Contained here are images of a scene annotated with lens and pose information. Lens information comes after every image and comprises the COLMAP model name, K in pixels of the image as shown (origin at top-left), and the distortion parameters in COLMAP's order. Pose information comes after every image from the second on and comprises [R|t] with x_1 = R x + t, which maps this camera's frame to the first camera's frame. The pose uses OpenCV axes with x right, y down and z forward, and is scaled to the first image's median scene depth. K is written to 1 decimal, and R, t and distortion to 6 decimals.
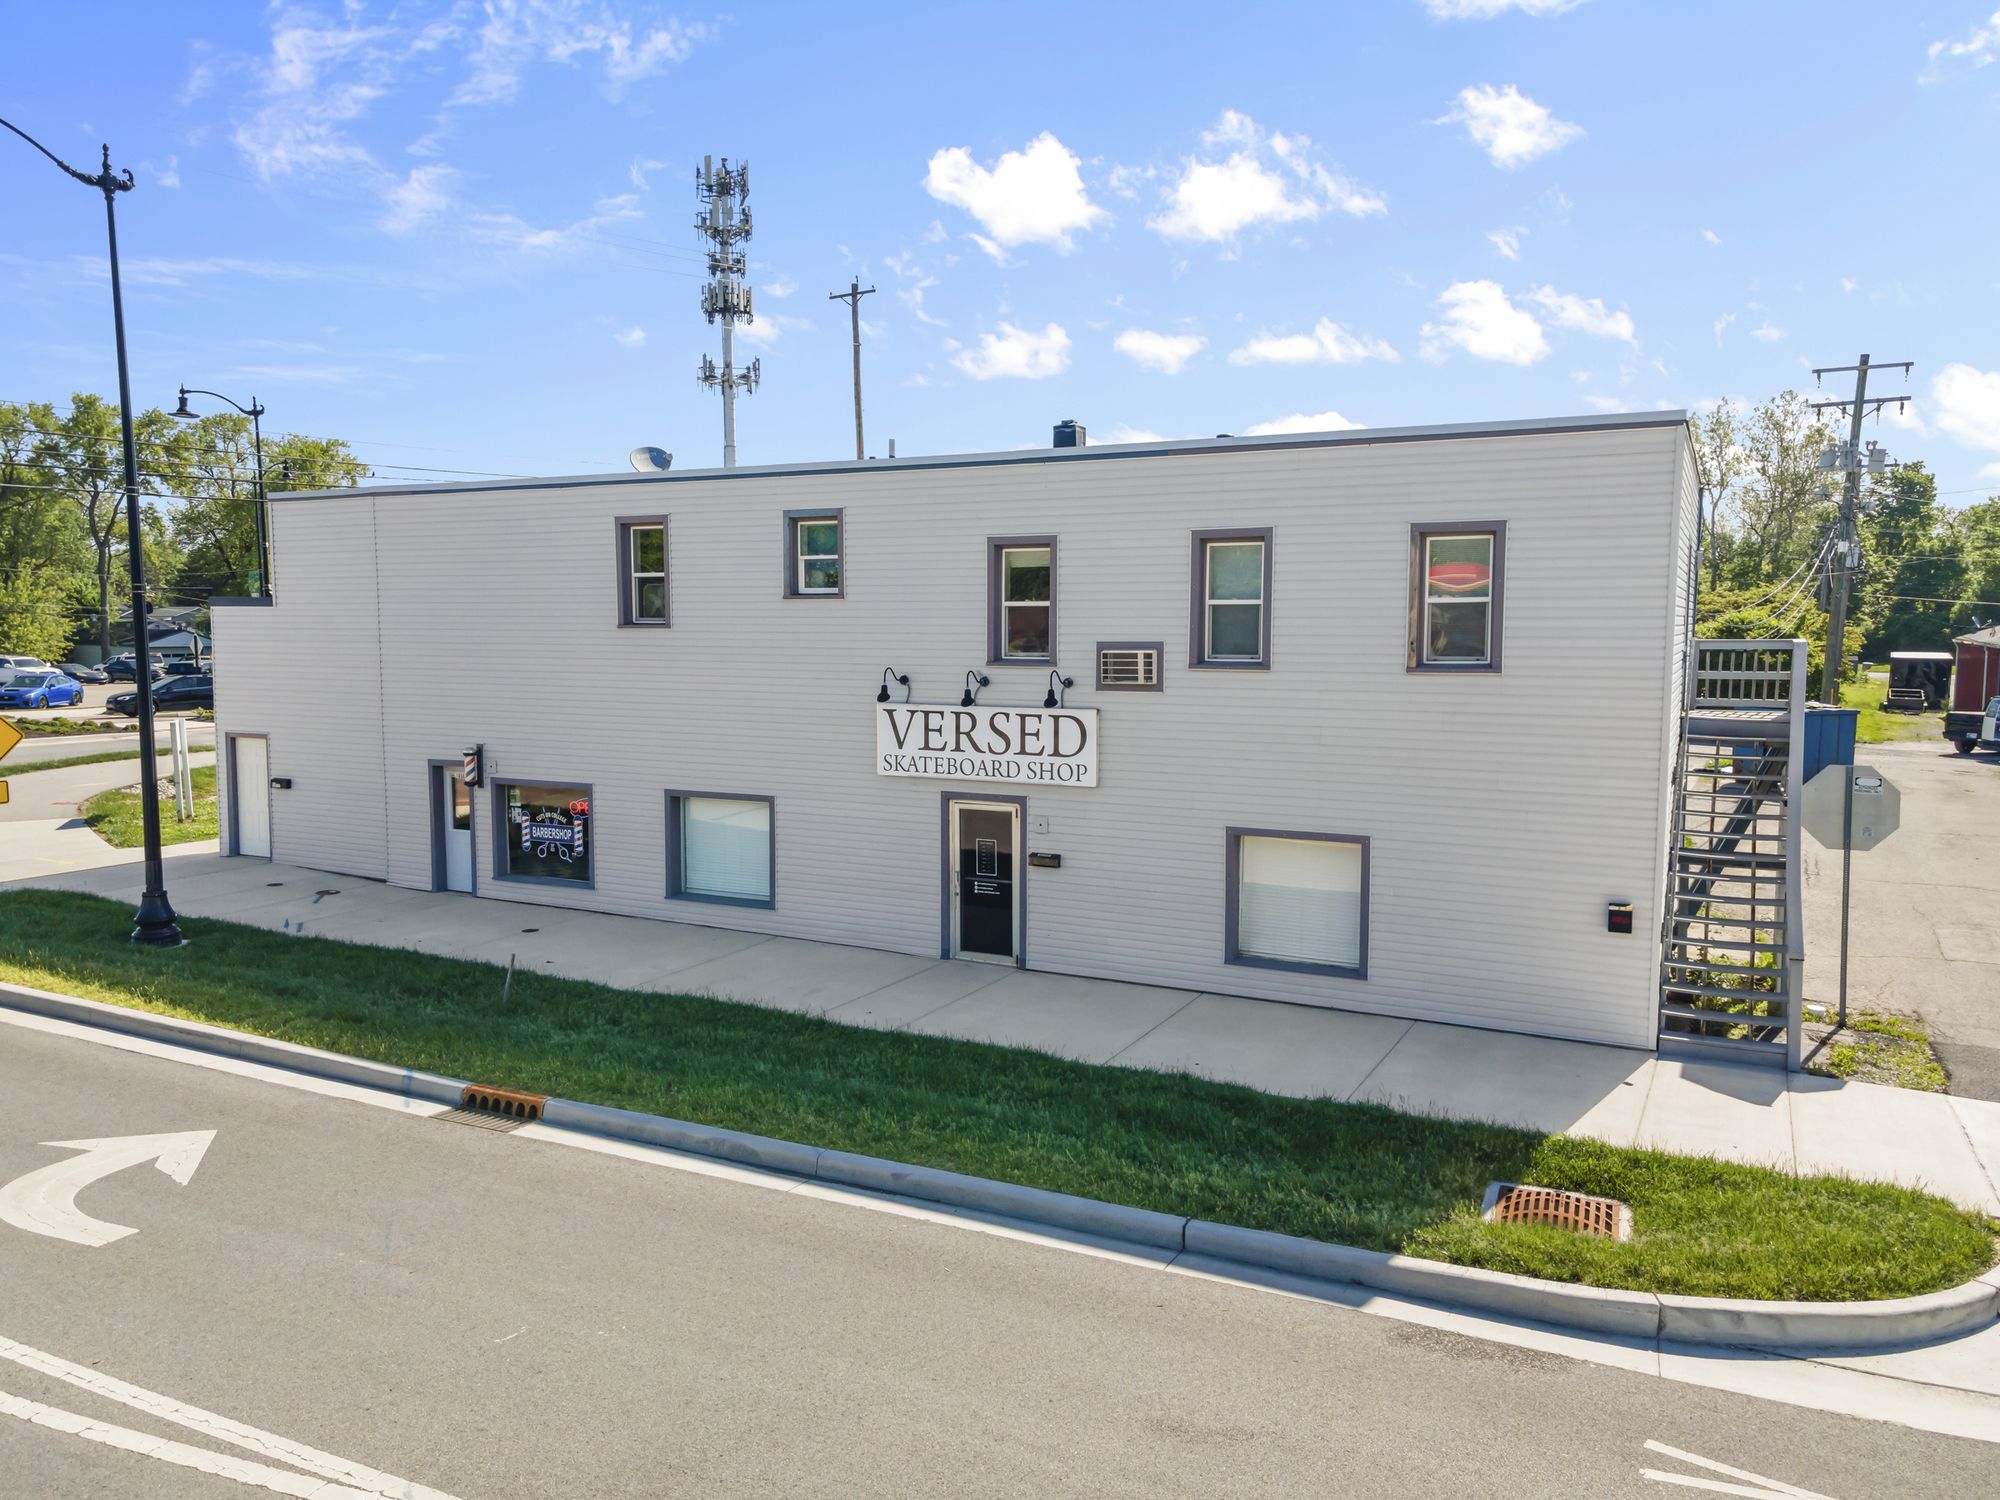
lens RADIAL K [[1456.9, 0, 994.9], [0, 1456.9, 754.1], [0, 0, 1]] dist [0.028429, 0.024877]
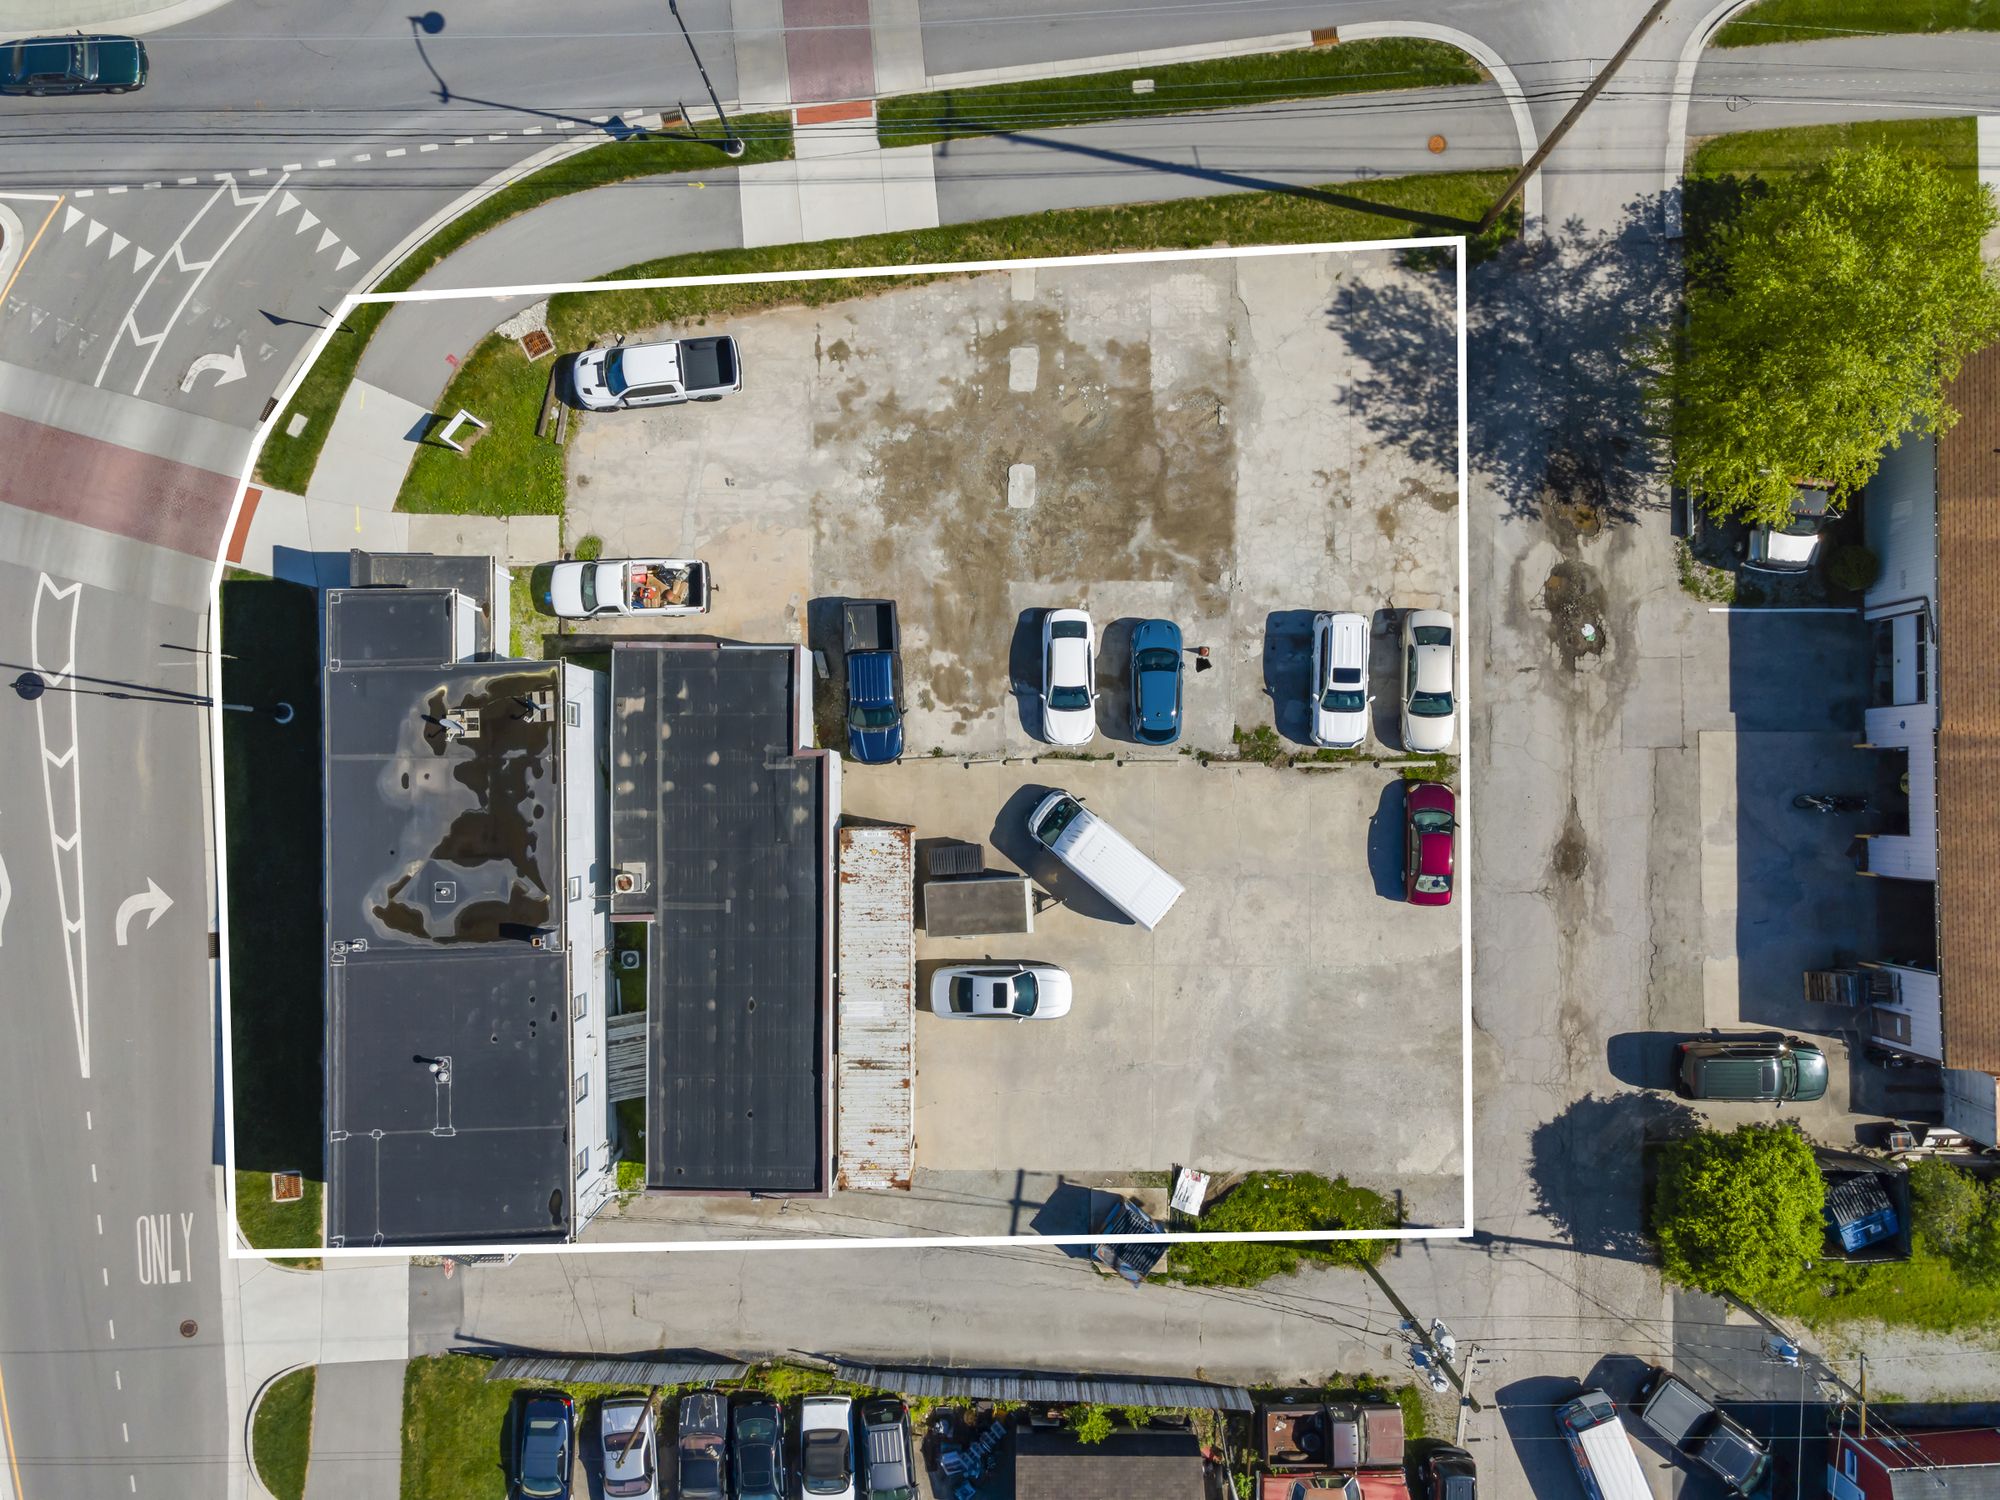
lens RADIAL K [[1456.9, 0, 994.9], [0, 1456.9, 754.1], [0, 0, 1]] dist [0.028429, 0.024877]
pose [[0.474525, 0.879976, -0.021645, 0.229277], [-0.082722, 0.069062, 0.994177, -3.114721], [0.876347, -0.469971, 0.105565, 2.107479]]
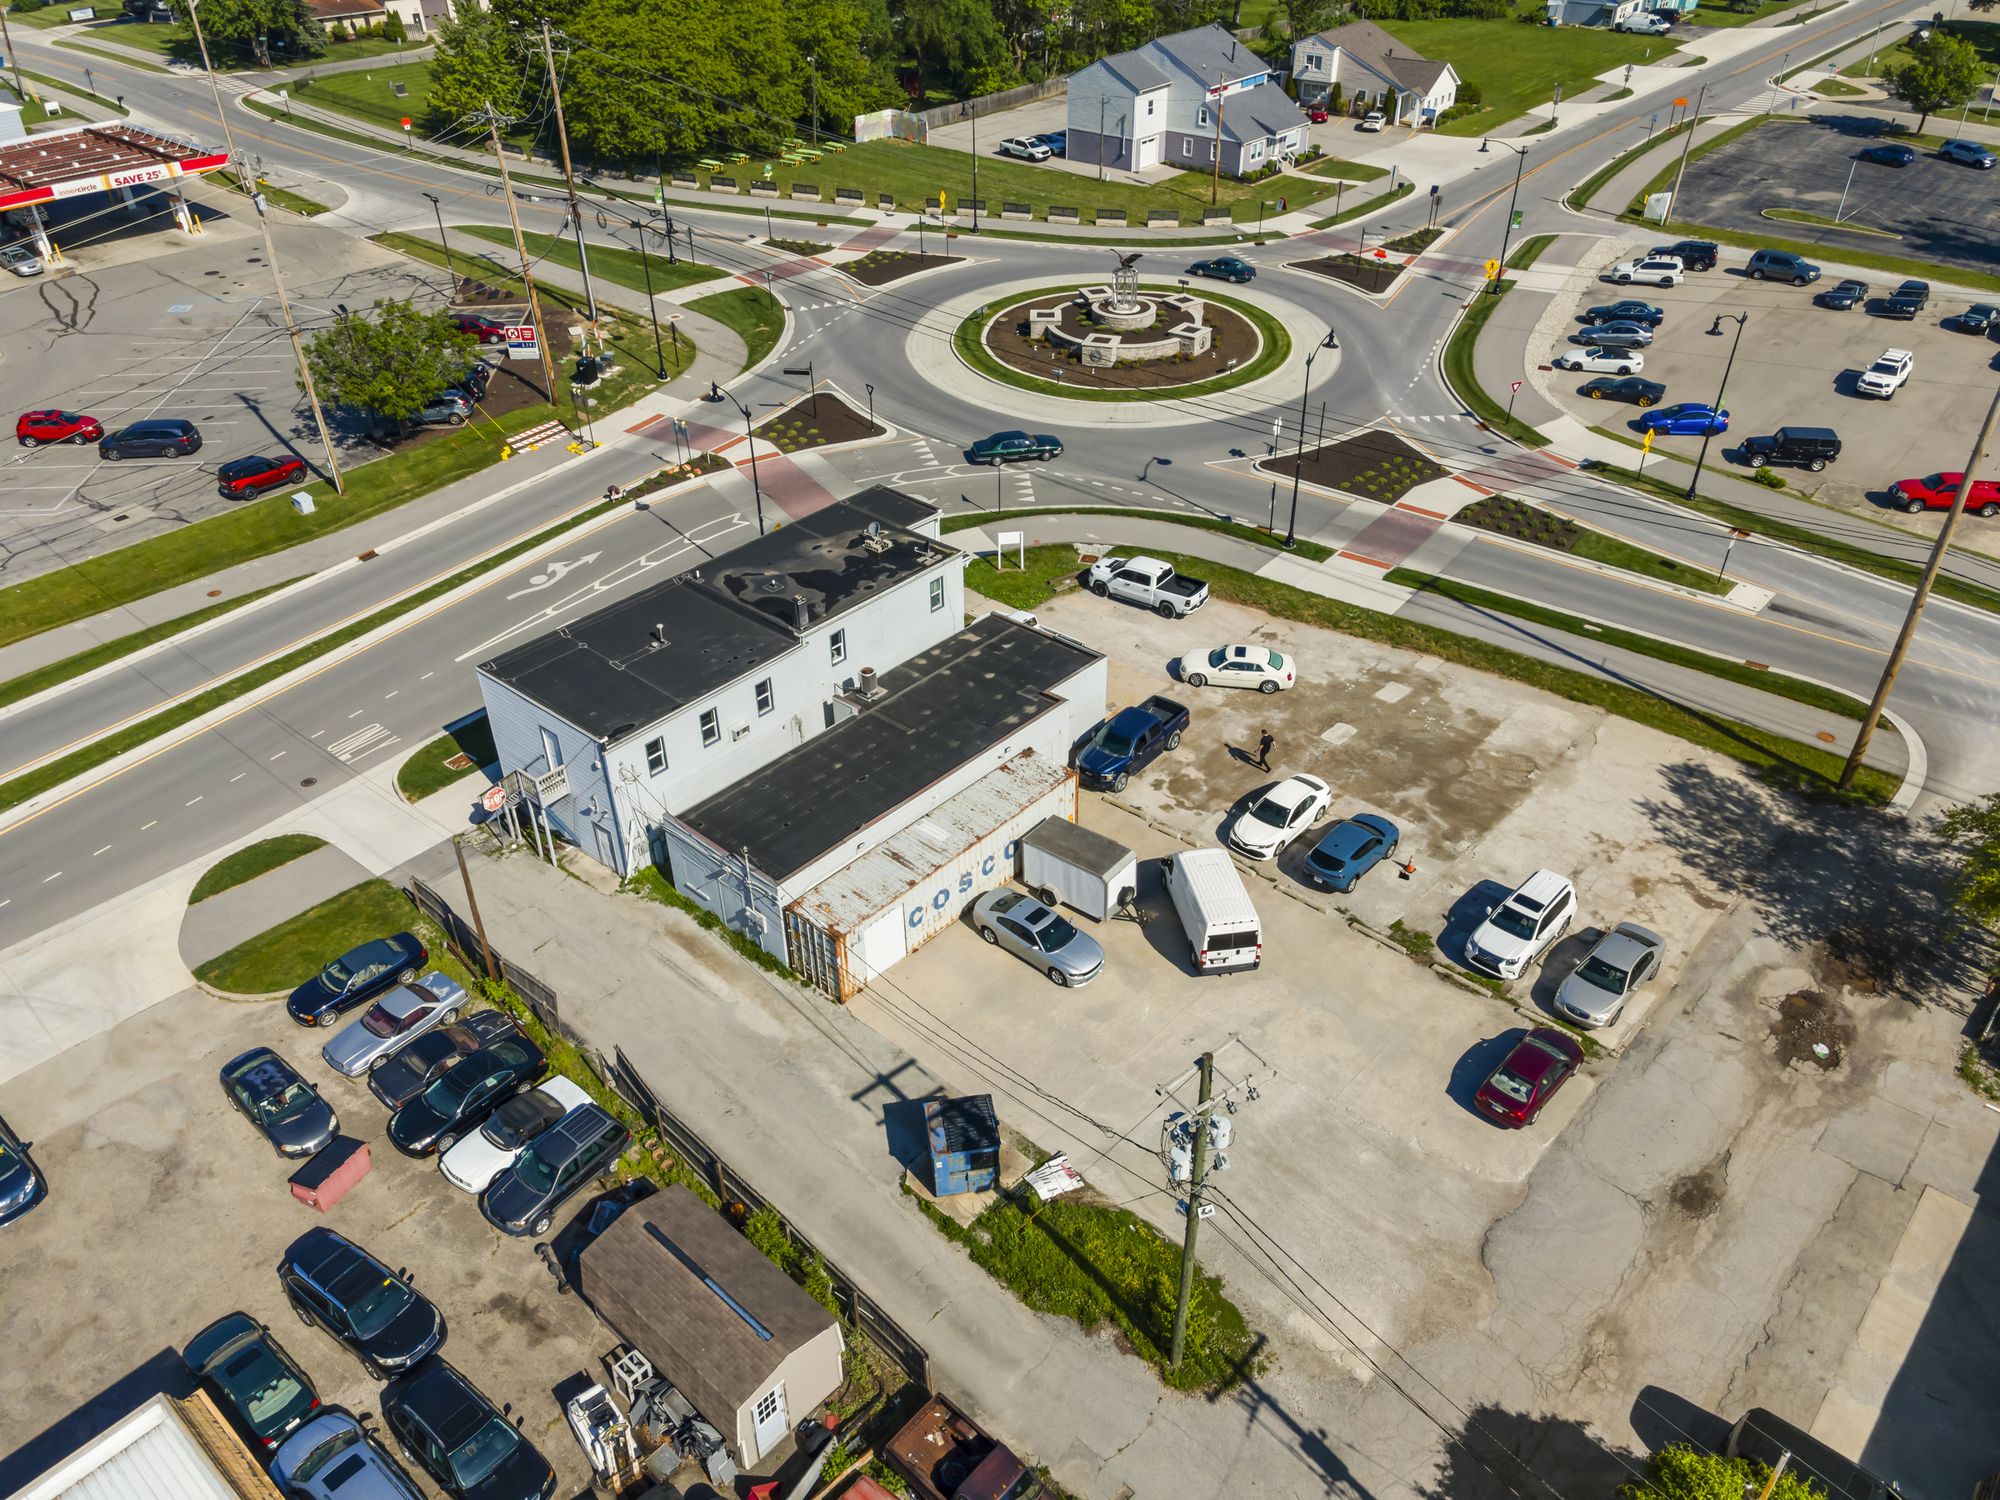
lens RADIAL K [[1456.9, 0, 994.9], [0, 1456.9, 754.1], [0, 0, 1]] dist [0.028429, 0.024877]
pose [[-0.240887, 0.560811, -0.792126, 2.795543], [-0.078622, 0.802202, 0.591854, -2.050376], [0.967363, 0.204849, -0.149148, 2.492079]]
